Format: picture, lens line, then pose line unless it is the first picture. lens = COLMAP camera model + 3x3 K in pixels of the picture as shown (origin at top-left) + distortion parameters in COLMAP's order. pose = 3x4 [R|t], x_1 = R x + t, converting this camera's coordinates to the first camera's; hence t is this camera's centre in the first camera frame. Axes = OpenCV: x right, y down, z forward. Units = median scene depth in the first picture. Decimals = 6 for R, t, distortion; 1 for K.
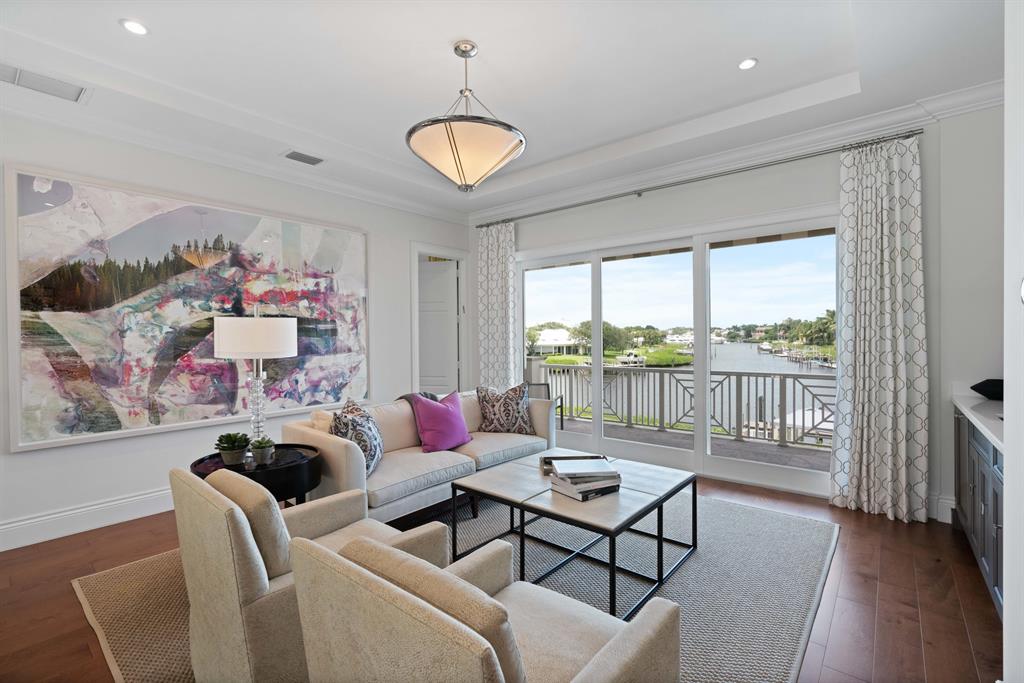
lens RADIAL K [[461.2, 0, 511.8], [0, 461.2, 339.7], [0, 0, 1]] dist [-0.017138, 0.000045]
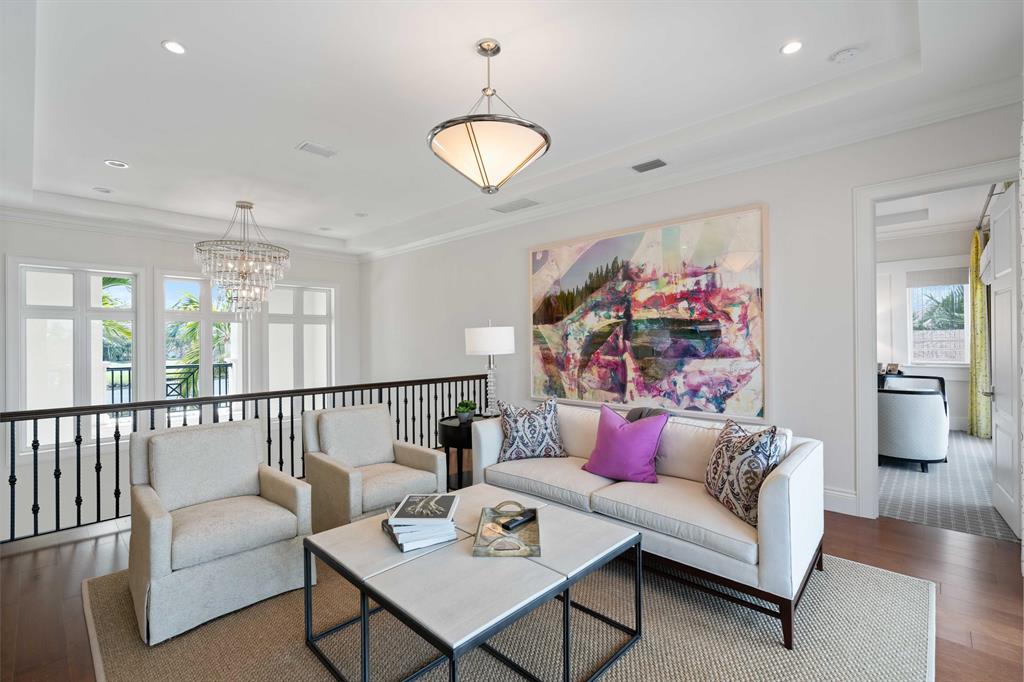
lens RADIAL K [[461.2, 0, 511.8], [0, 461.2, 339.2], [0, 0, 1]] dist [-0.017138, 0.000045]
pose [[-0.077568, 0.002479, -0.996984, 0.558408], [-0.002565, 0.999993, 0.002686, -0.007057], [0.996984, 0.002765, -0.077561, 0.713868]]
